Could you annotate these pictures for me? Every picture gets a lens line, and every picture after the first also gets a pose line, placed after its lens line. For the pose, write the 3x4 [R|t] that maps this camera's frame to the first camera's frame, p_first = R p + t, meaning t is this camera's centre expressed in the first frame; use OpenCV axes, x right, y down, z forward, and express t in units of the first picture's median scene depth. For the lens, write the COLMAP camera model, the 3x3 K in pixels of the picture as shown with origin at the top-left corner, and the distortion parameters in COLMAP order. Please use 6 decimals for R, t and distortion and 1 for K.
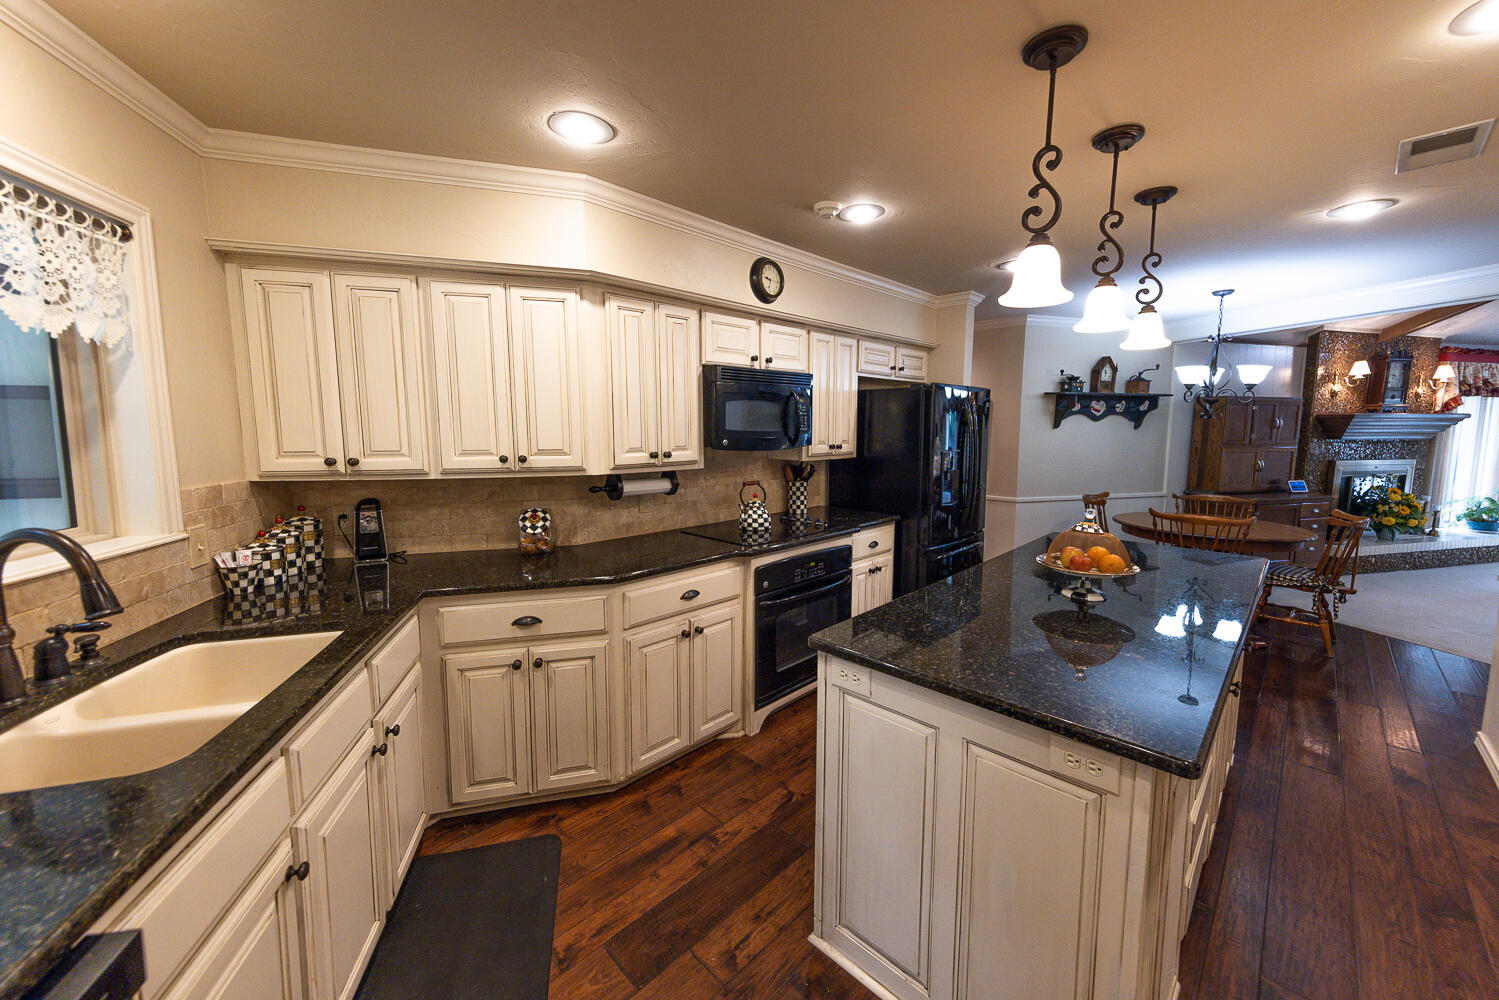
lens RADIAL K [[574.0, 0, 753.5], [0, 574.0, 481.3], [0, 0, 1]] dist [0.012789, -0.000256]
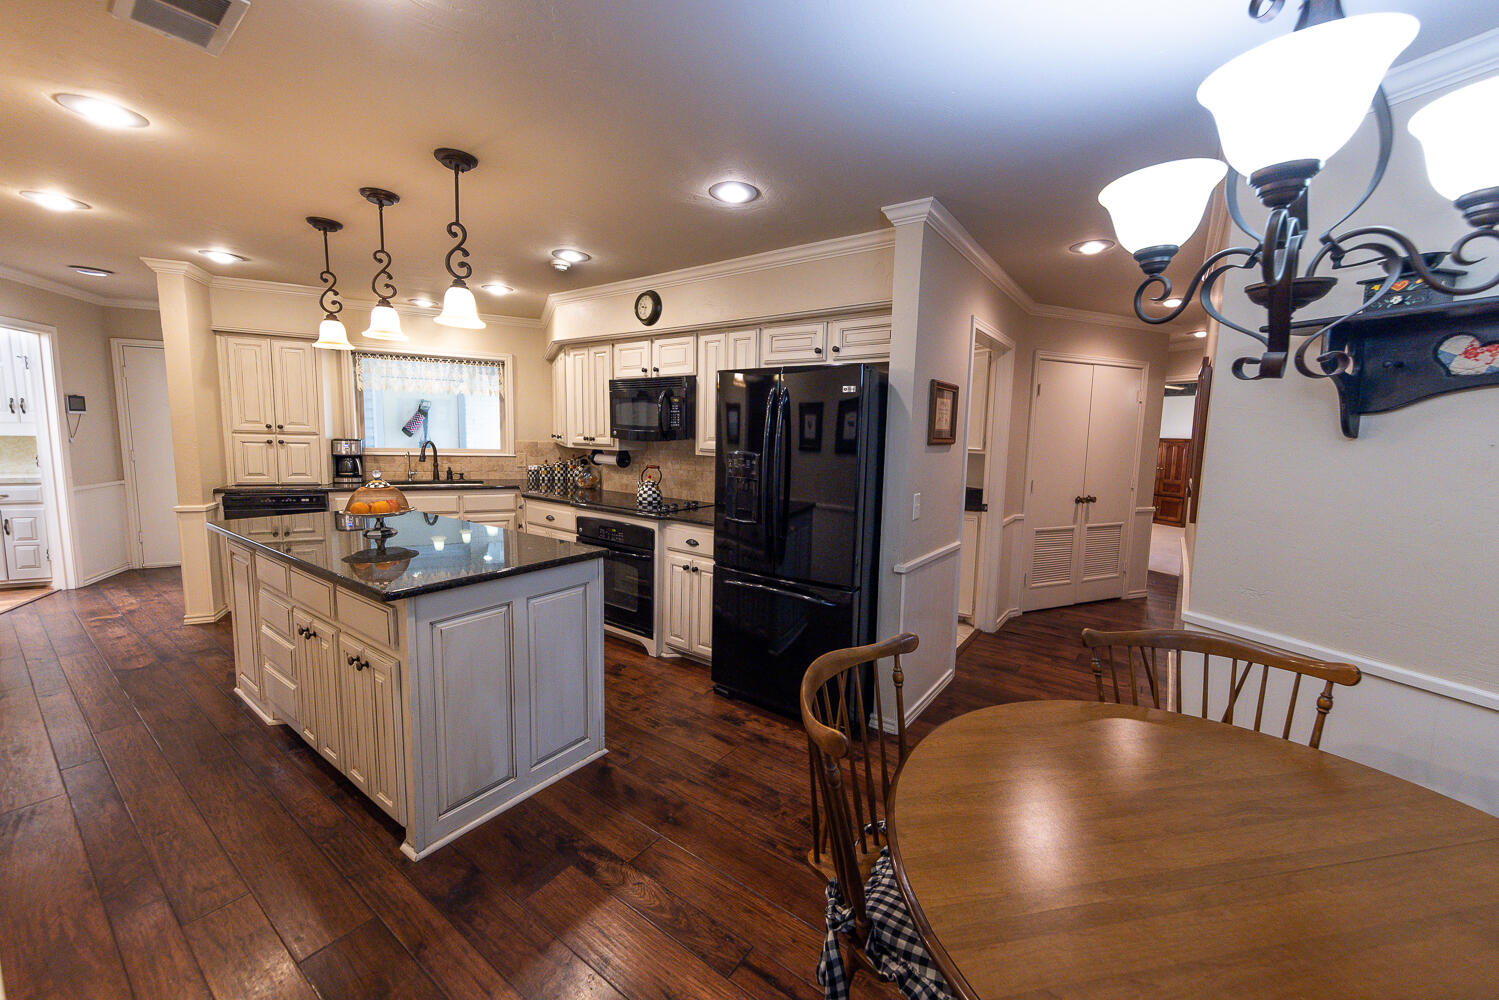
lens RADIAL K [[576.7, 0, 755.9], [0, 576.7, 491.5], [0, 0, 1]] dist [0.000116, 0.000035]
pose [[0.142447, 0.093874, -0.985341, 1.324382], [-0.130561, 0.988576, 0.075308, -0.071785], [0.981154, 0.117919, 0.153076, 1.057725]]
